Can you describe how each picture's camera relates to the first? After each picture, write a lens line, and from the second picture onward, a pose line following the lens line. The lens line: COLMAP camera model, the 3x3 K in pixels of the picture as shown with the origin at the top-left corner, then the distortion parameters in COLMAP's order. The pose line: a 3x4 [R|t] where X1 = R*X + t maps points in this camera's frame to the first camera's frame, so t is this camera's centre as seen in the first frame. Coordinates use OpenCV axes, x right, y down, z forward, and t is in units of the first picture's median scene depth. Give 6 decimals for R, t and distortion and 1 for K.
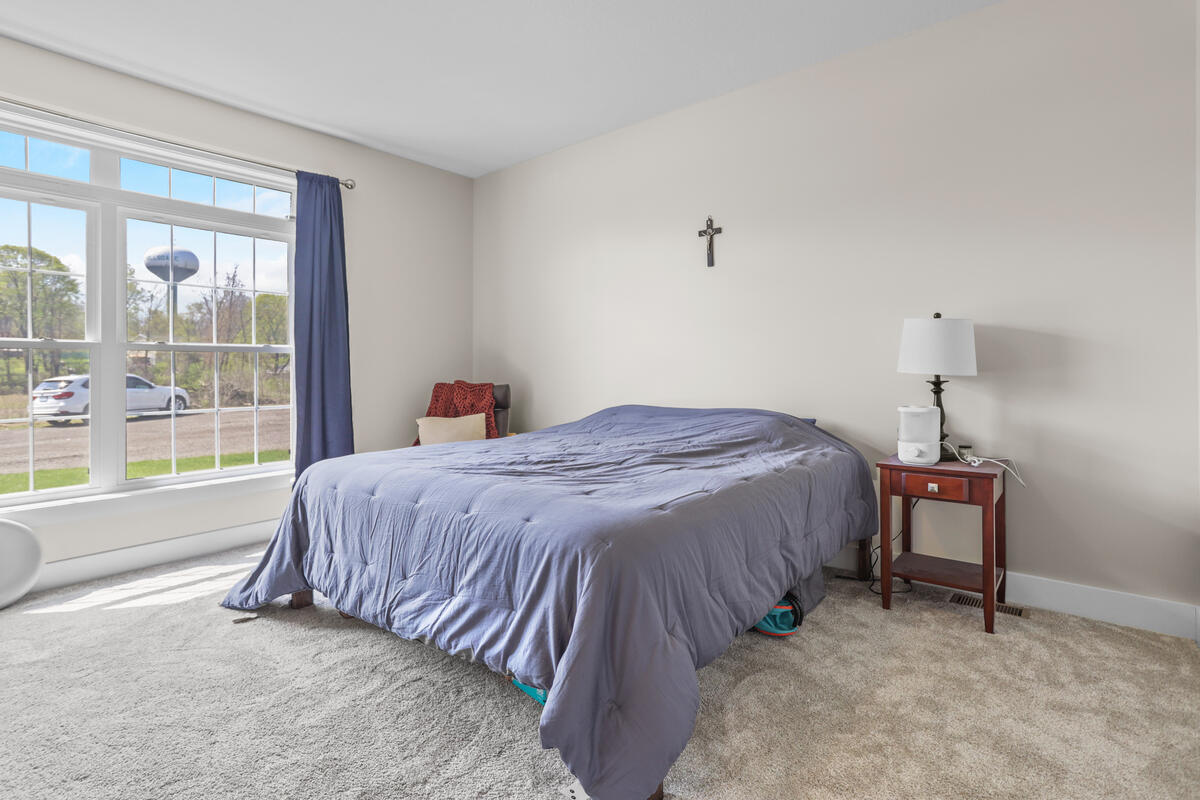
lens RADIAL K [[594.6, 0, 600.0], [0, 594.6, 388.7], [0, 0, 1]] dist [-0.030404, 0.000389]
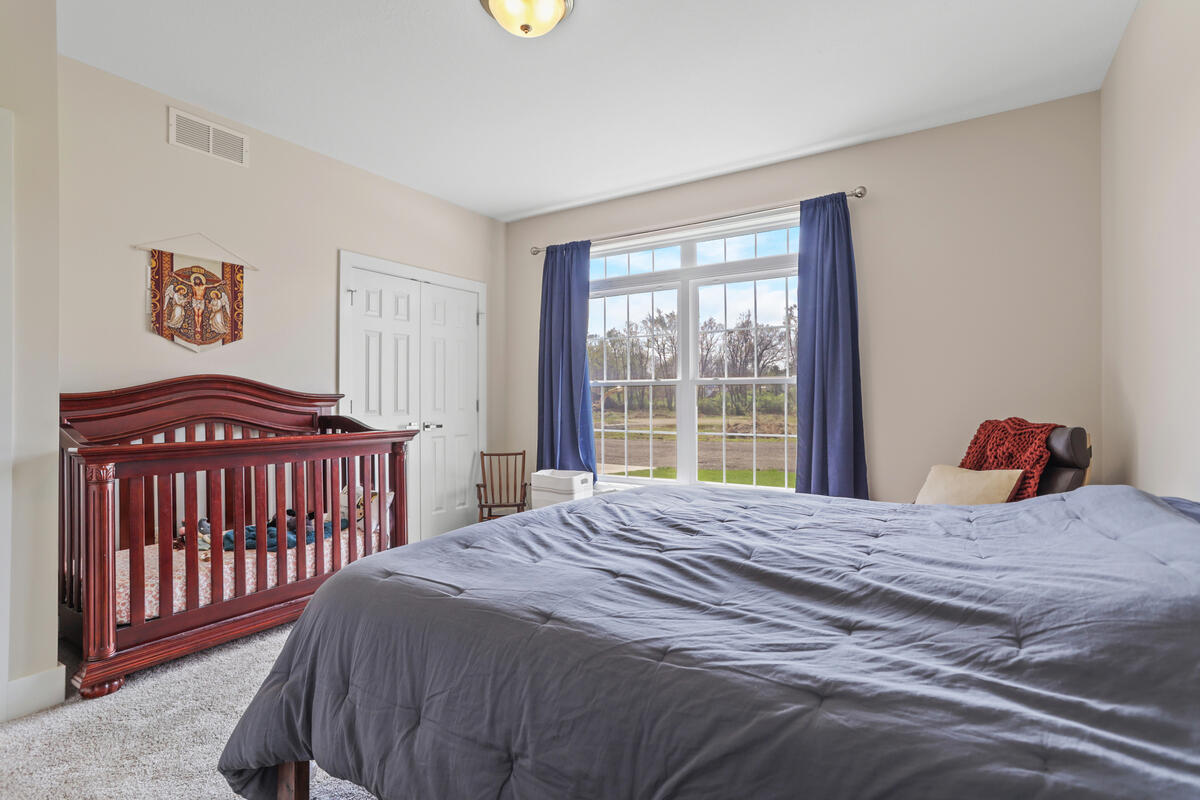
lens RADIAL K [[582.3, 0, 602.8], [0, 582.3, 395.6], [0, 0, 1]] dist [-0.051769, 0.033996]
pose [[0.083308, -0.003280, -0.996518, 0.439978], [-0.033590, 0.999417, -0.006097, -0.022792], [0.995958, 0.033981, 0.083150, 0.591117]]
